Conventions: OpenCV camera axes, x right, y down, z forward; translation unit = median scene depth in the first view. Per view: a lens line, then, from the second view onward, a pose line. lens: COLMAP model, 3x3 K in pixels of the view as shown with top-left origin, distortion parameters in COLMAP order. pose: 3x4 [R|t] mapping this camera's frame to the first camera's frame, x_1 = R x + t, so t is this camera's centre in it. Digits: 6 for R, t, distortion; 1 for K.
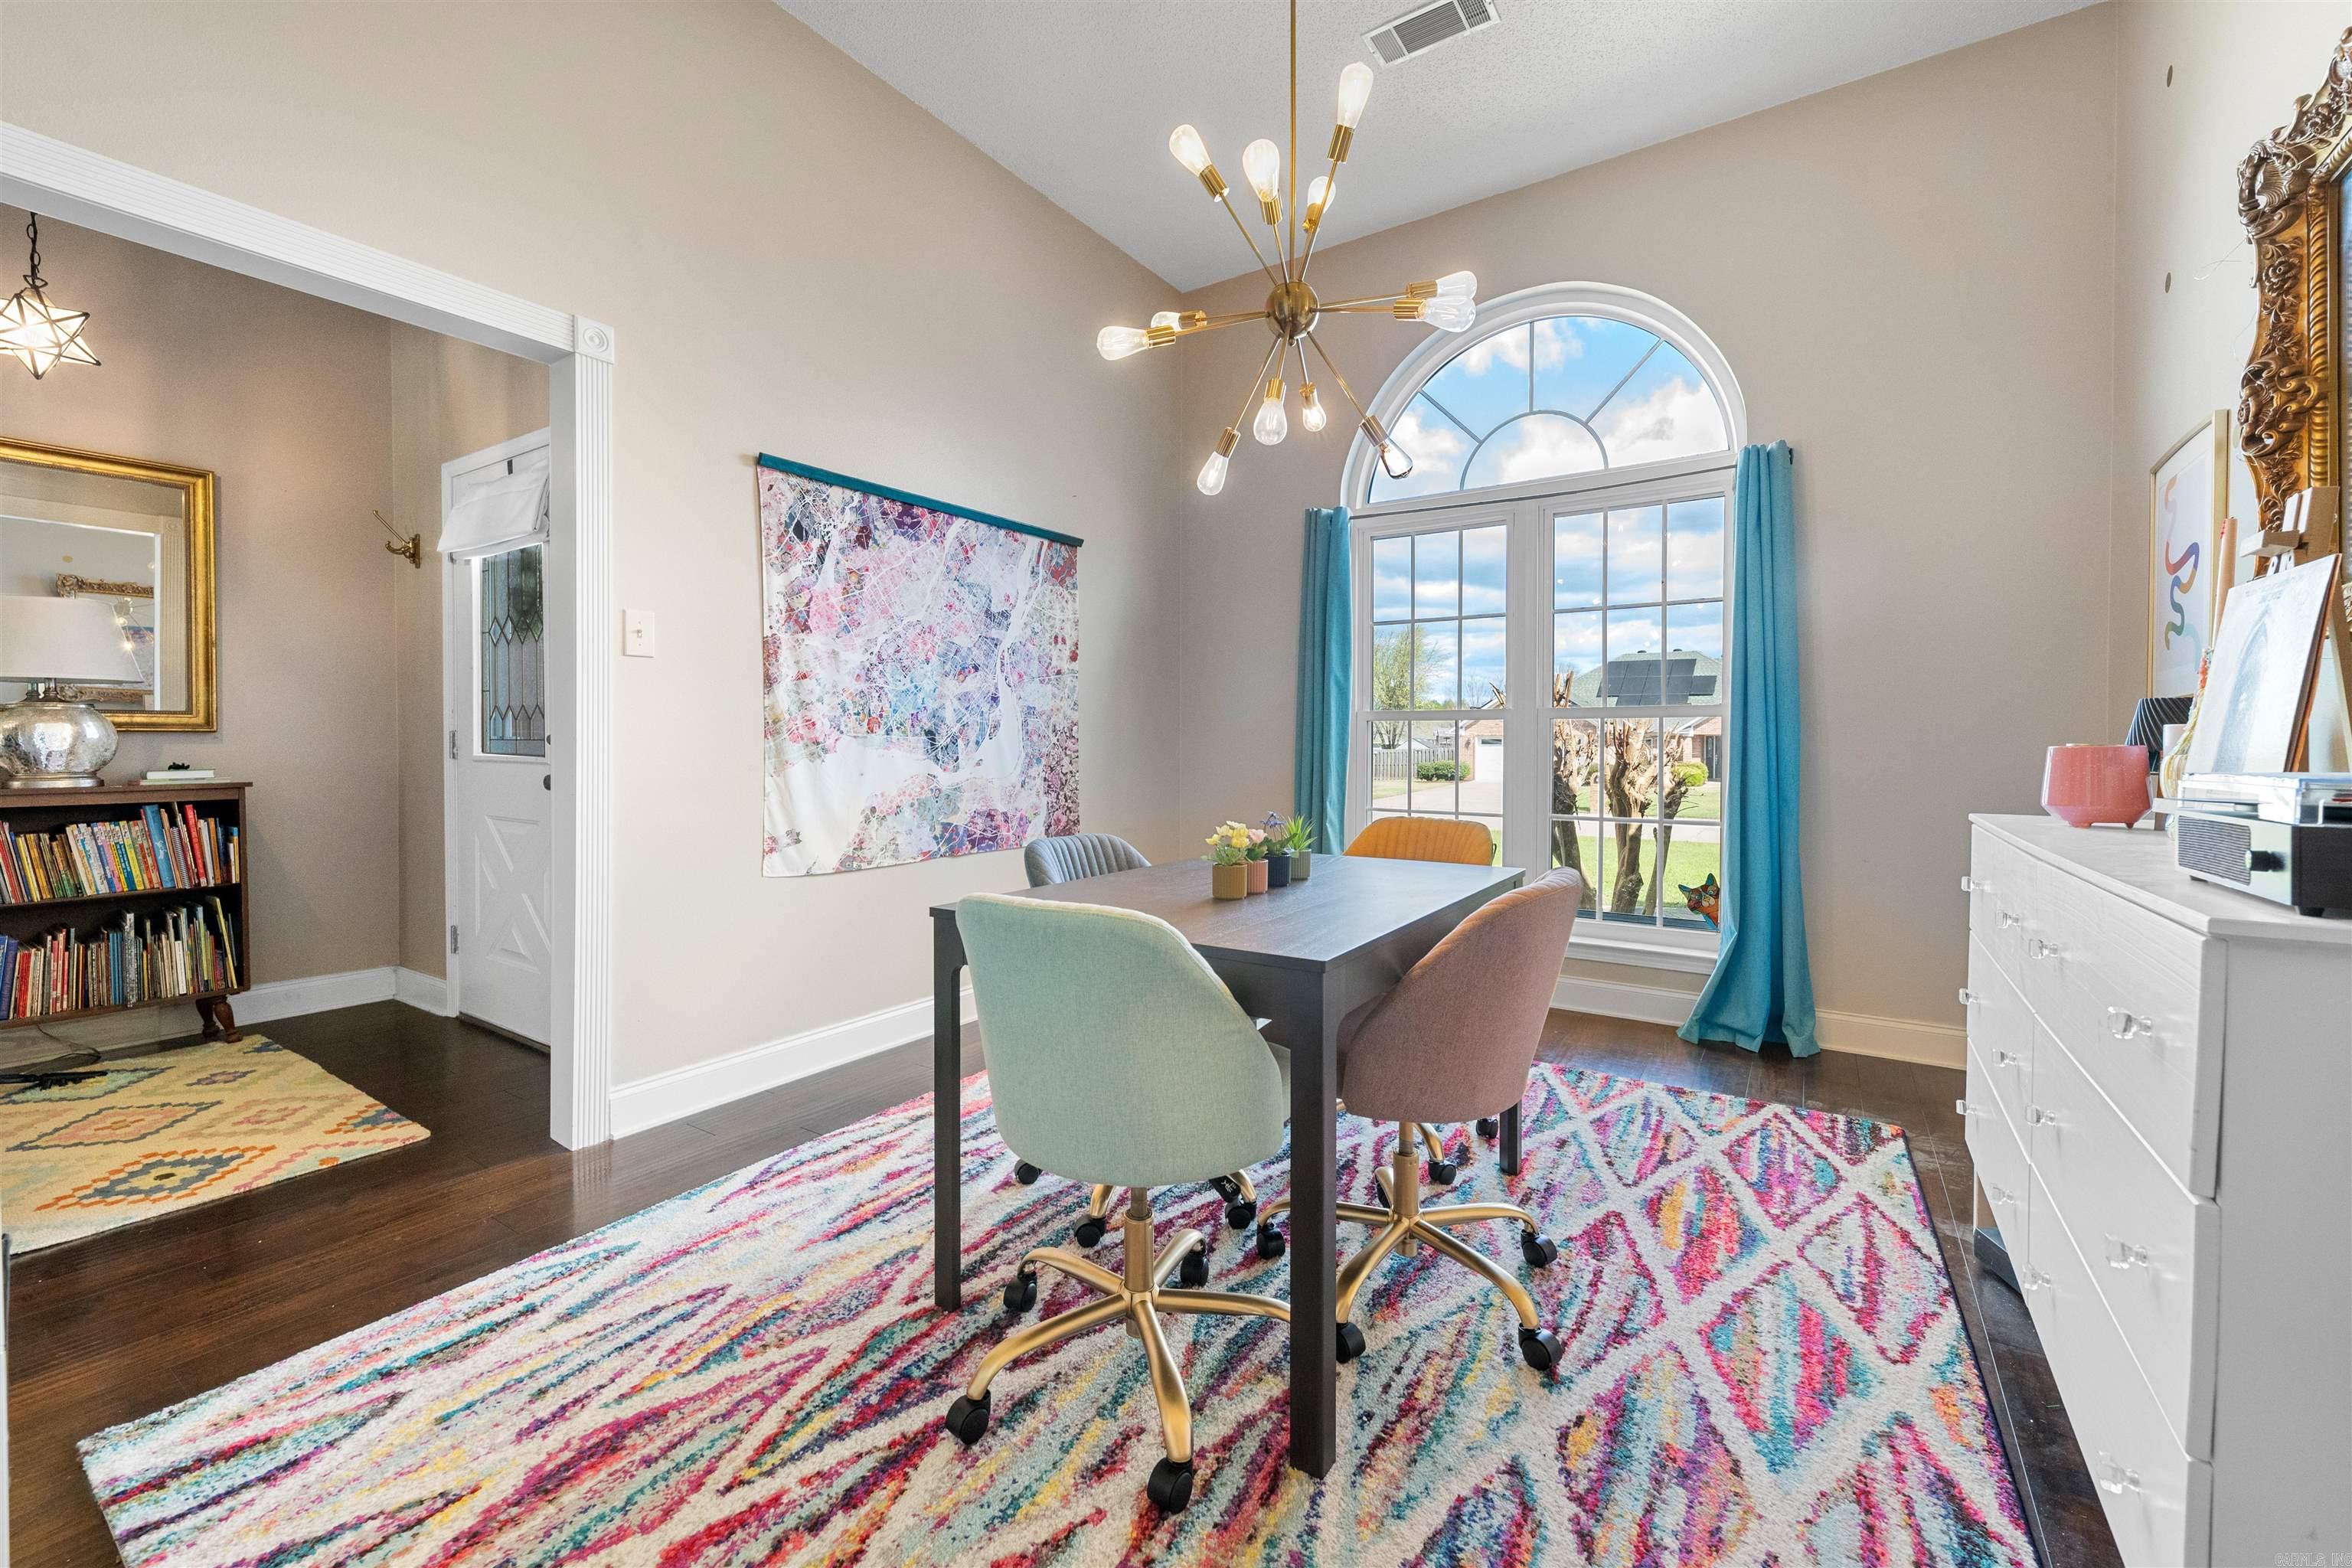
lens RADIAL K [[965.2, 0, 1175.9], [0, 965.2, 754.2], [0, 0, 1]] dist [0.000416, -0.000181]
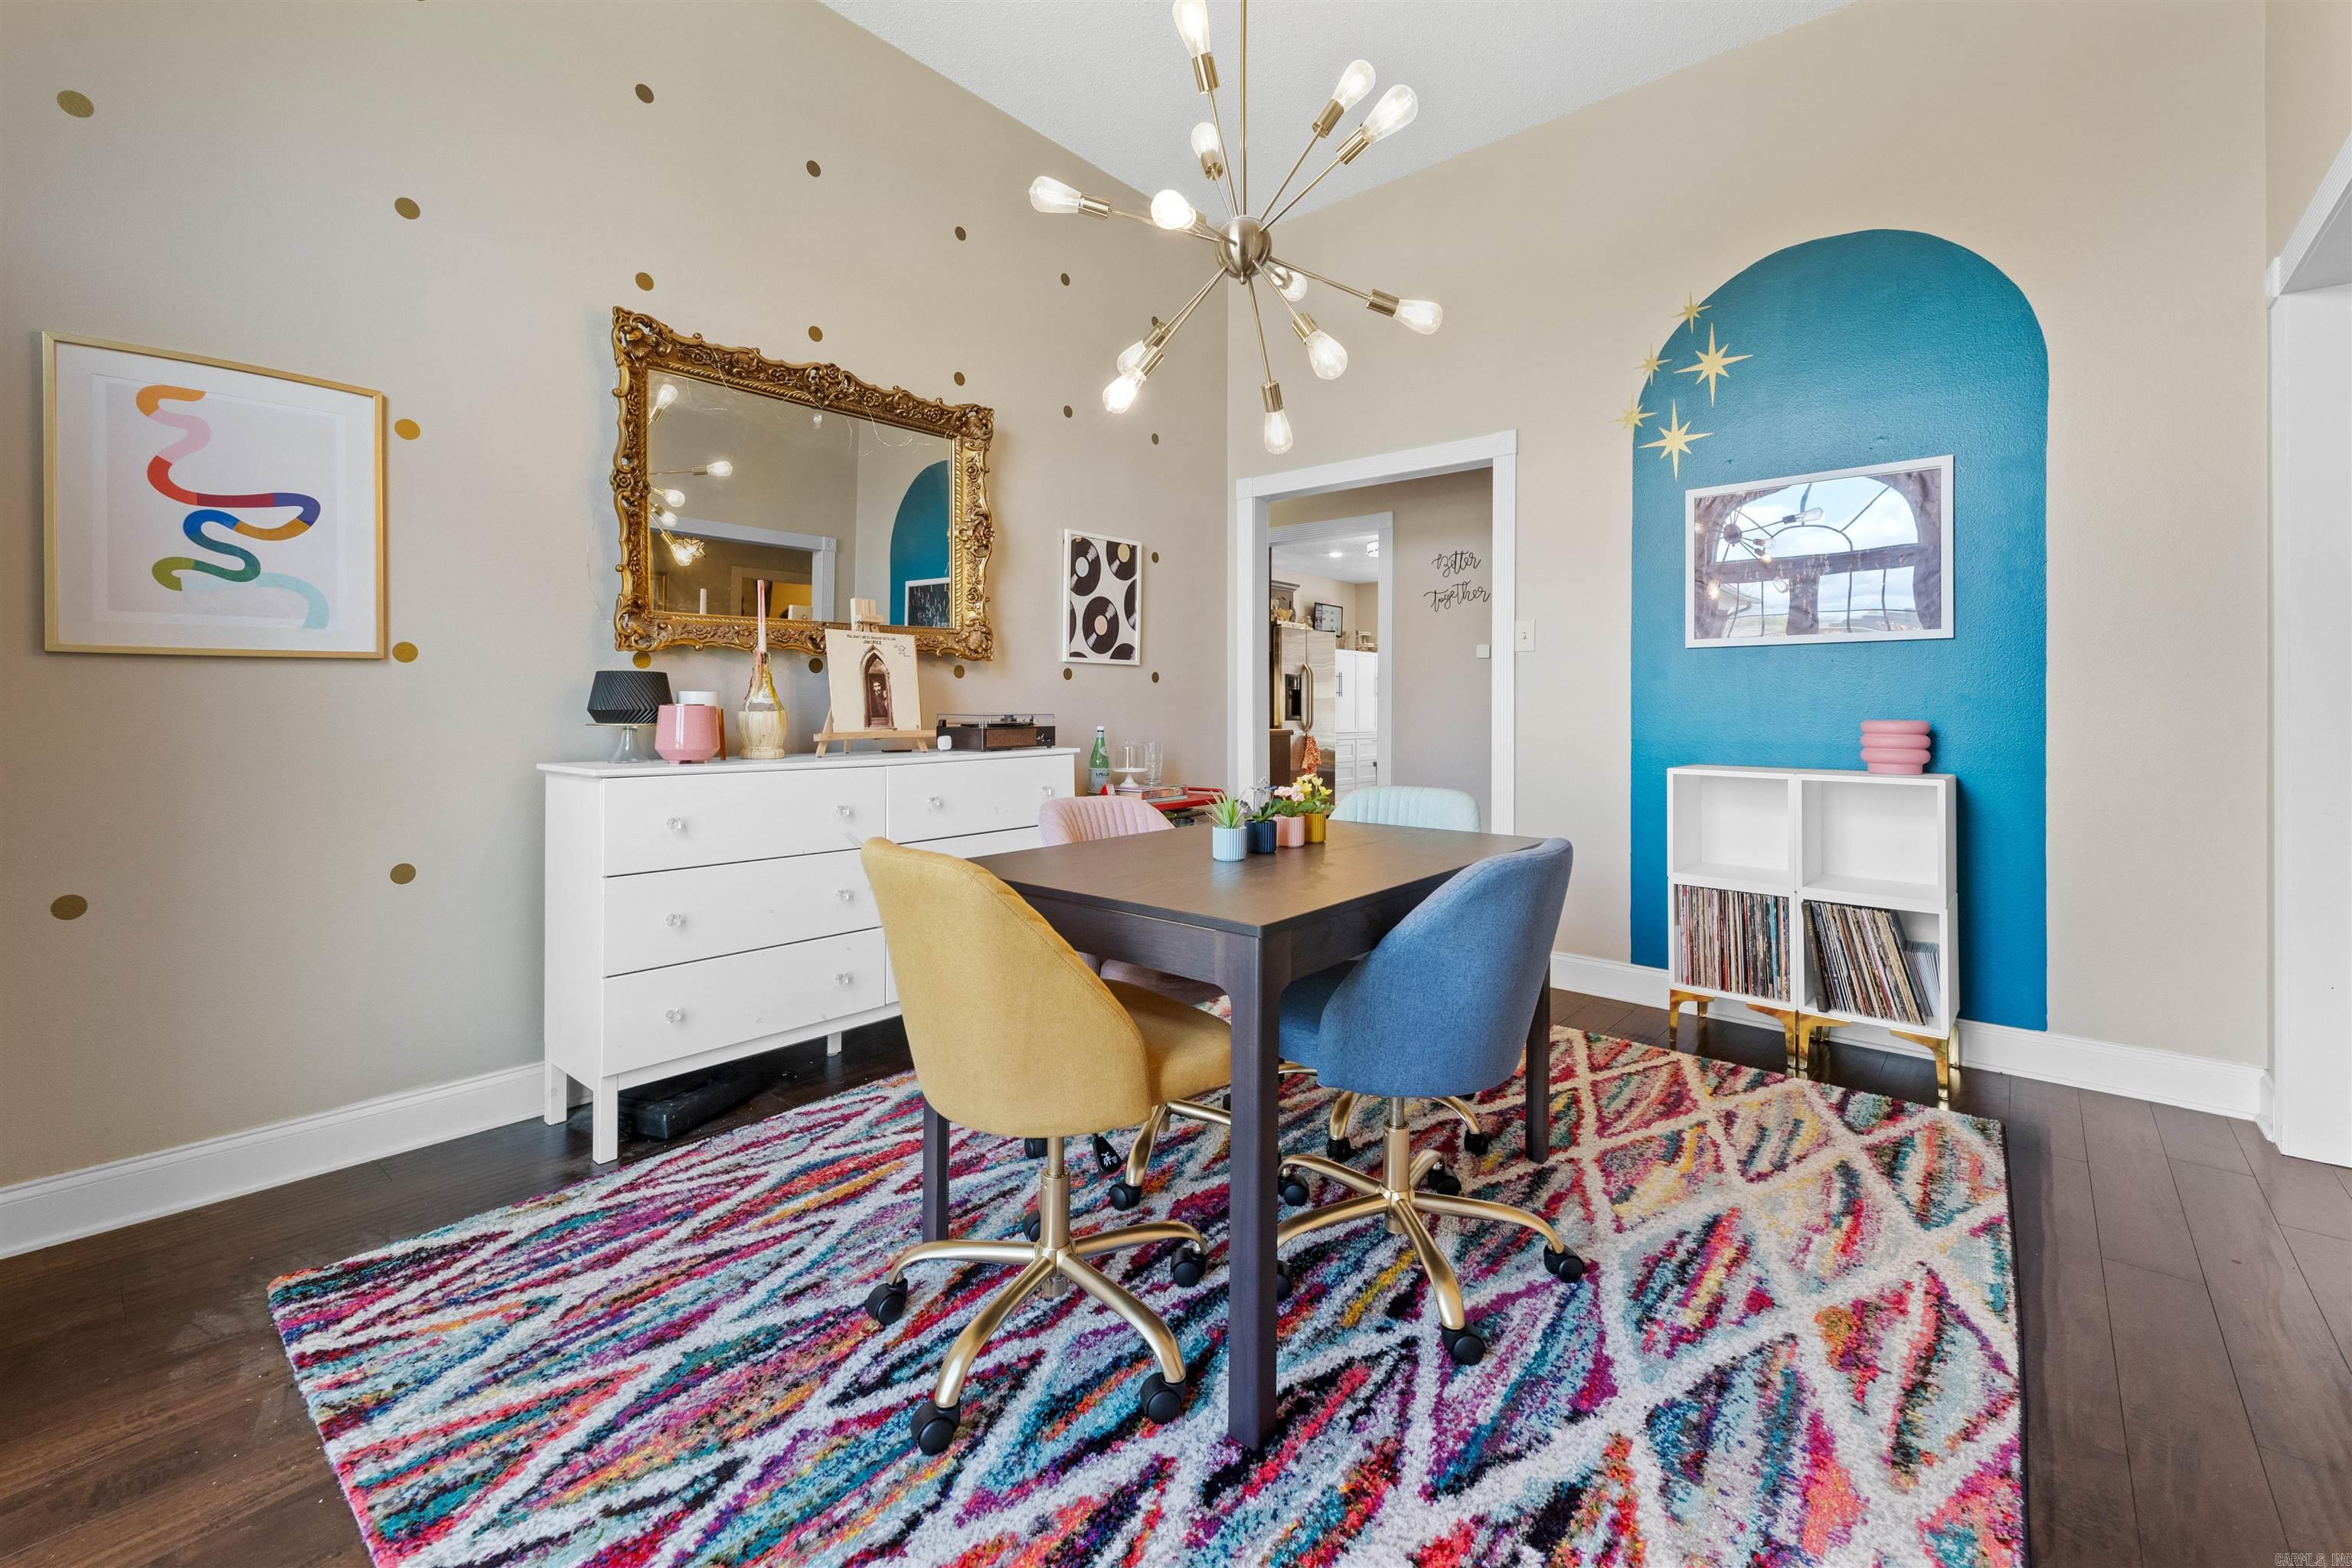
lens RADIAL K [[973.9, 0, 1175.4], [0, 973.9, 705.5], [0, 0, 1]] dist [0.000404, -0.000136]
pose [[-0.992603, -0.004906, 0.121307, 0.062091], [-0.003537, 0.999928, 0.011492, -0.021431], [-0.121354, 0.010978, -0.992549, 1.810055]]
